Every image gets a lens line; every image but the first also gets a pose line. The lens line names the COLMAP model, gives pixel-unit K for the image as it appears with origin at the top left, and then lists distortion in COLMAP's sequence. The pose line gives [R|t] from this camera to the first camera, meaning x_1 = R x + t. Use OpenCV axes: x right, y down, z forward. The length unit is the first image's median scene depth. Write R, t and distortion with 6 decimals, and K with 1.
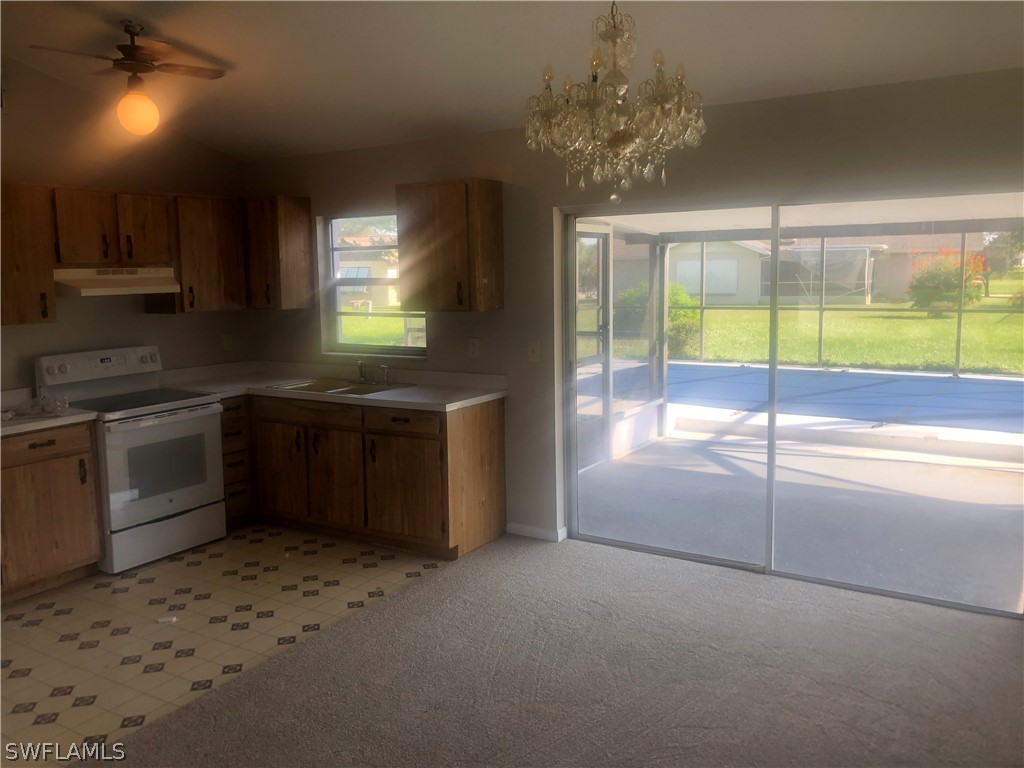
lens RADIAL K [[847.7, 0, 510.3], [0, 847.7, 366.5], [0, 0, 1]] dist [0.035701, -0.005637]
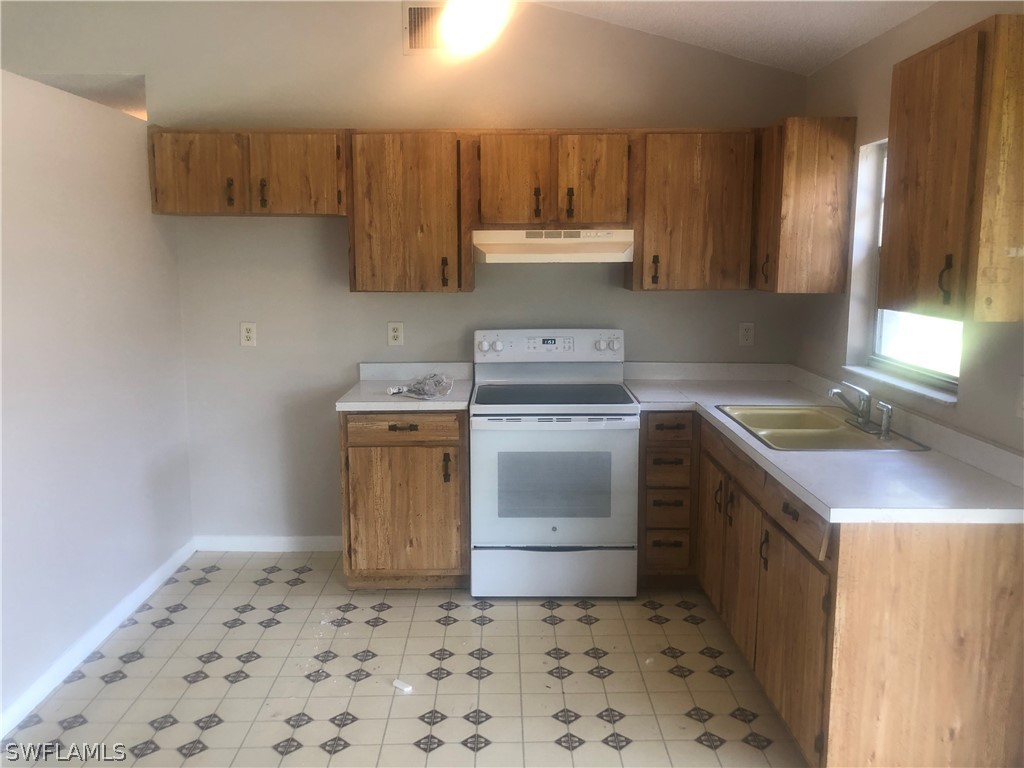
lens RADIAL K [[847.7, 0, 510.3], [0, 847.7, 366.5], [0, 0, 1]] dist [0.035701, -0.005637]
pose [[0.534892, 0.133453, -0.834315, 0.196542], [-0.107547, 0.990169, 0.089433, -0.052085], [0.838048, 0.041891, 0.543986, 0.512634]]
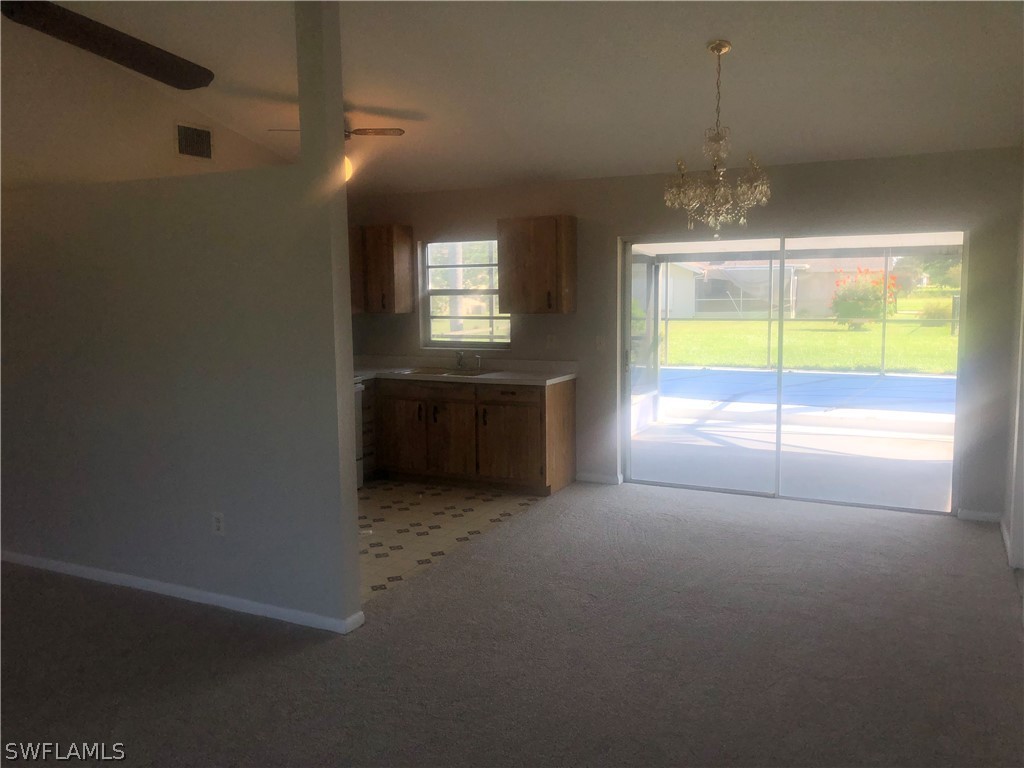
lens RADIAL K [[847.7, 0, 510.3], [0, 847.7, 366.5], [0, 0, 1]] dist [0.035701, -0.005637]
pose [[0.996235, -0.005939, 0.086489, -0.225332], [0.007747, 0.999758, -0.020581, 0.045159], [-0.086346, 0.021174, 0.996040, -0.322368]]
